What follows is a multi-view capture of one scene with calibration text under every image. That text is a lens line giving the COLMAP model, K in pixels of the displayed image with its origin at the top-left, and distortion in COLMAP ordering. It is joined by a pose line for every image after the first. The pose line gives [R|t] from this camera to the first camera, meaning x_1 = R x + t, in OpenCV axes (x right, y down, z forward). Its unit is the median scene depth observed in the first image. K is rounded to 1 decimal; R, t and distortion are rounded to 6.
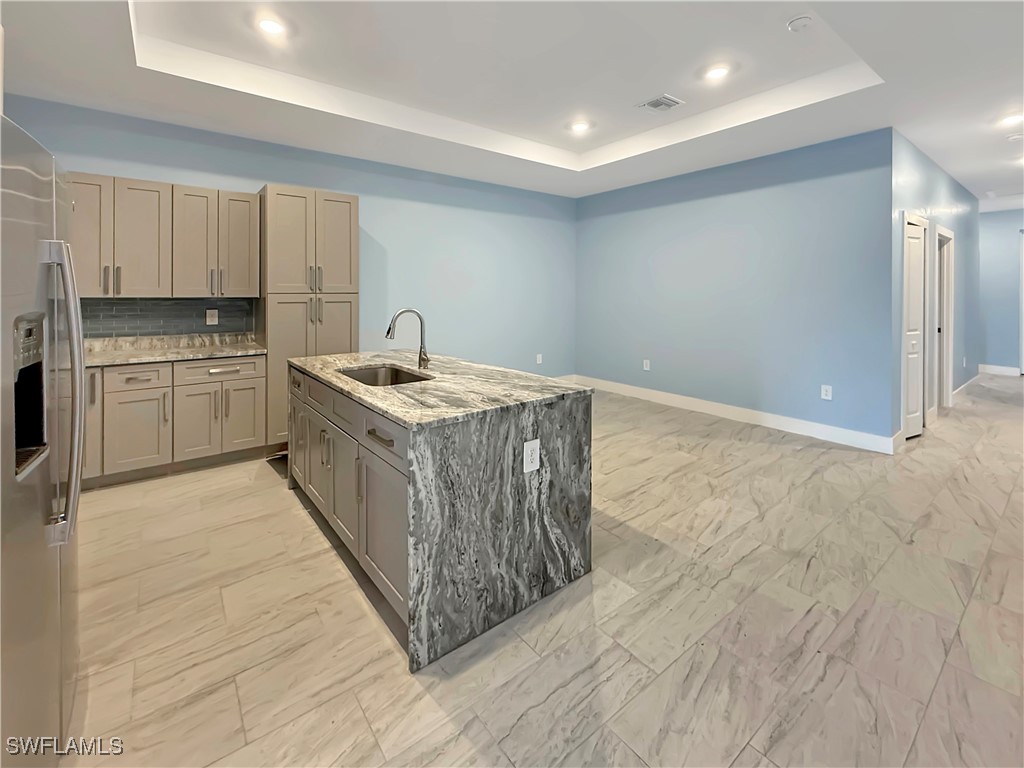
lens RADIAL K [[444.8, 0, 477.4], [0, 444.8, 297.5], [0, 0, 1]] dist [-0.001248, -0.000149]
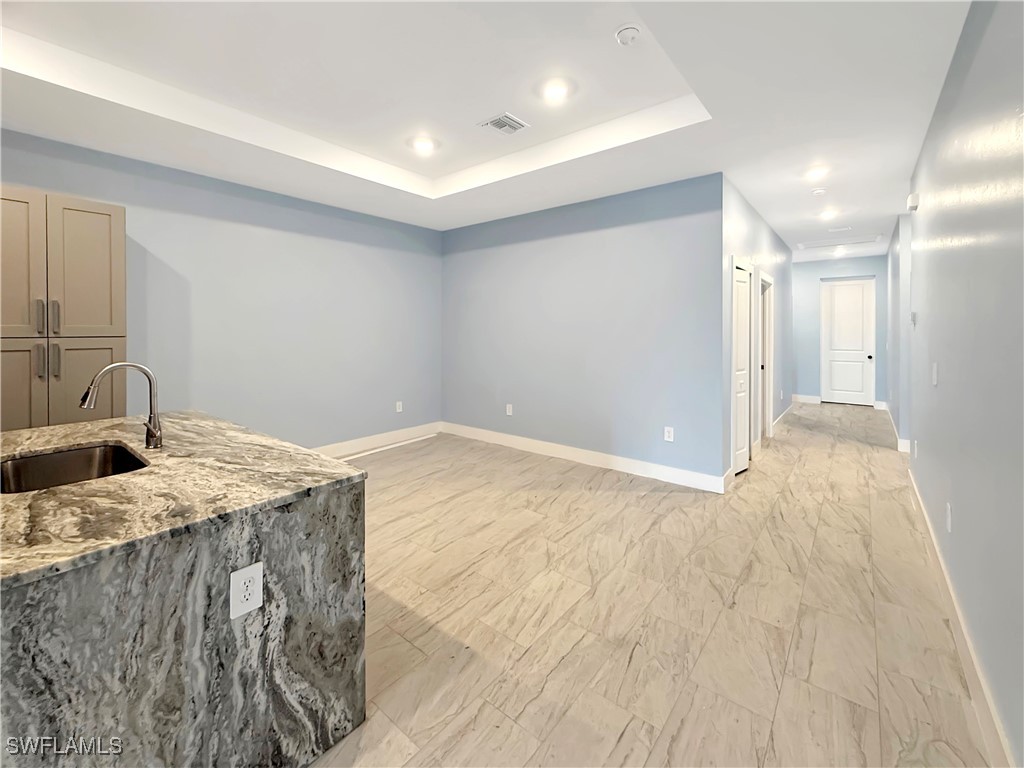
lens RADIAL K [[441.9, 0, 489.3], [0, 441.9, 334.8], [0, 0, 1]] dist [0.000320, -0.000165]
pose [[0.970216, -0.002999, 0.242223, 0.239731], [0.002974, 0.999995, 0.000469, -0.018360], [-0.242223, 0.000265, 0.970220, 0.207703]]
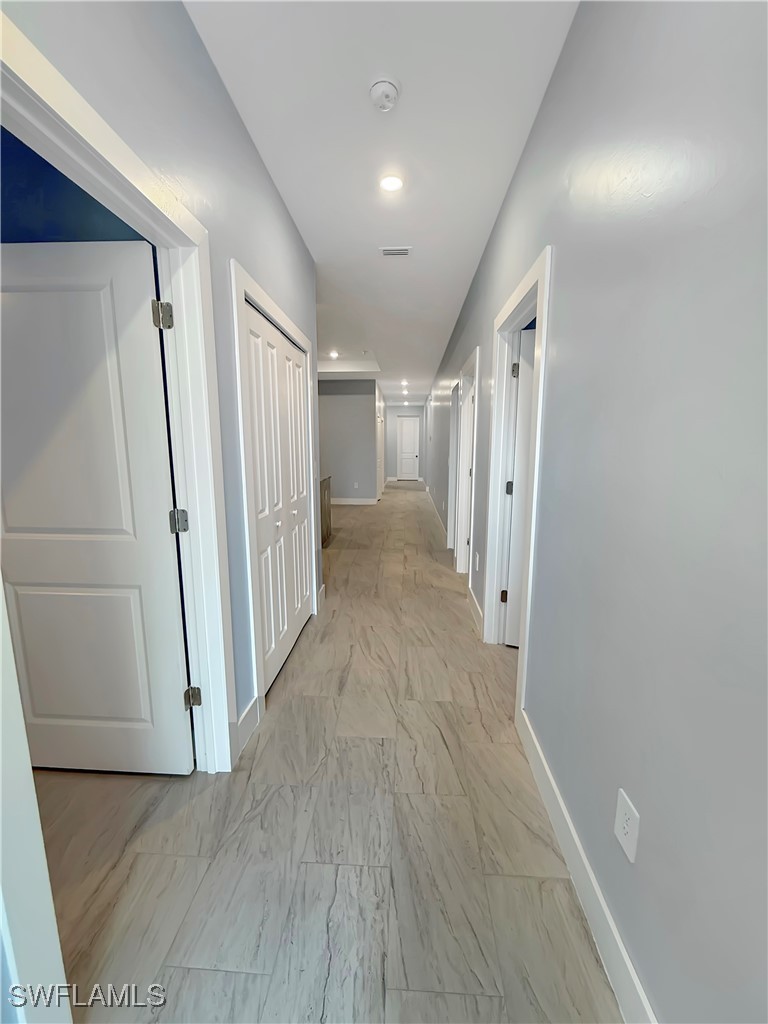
lens RADIAL K [[438.4, 0, 384.0], [0, 438.4, 512.0], [0, 0, 1]] dist [-0.000741, -0.000389]
pose [[0.629686, -0.117983, 0.767838, -1.572478], [0.002497, 0.988702, 0.149872, -0.006210], [-0.776846, -0.092455, 0.622867, -1.014699]]
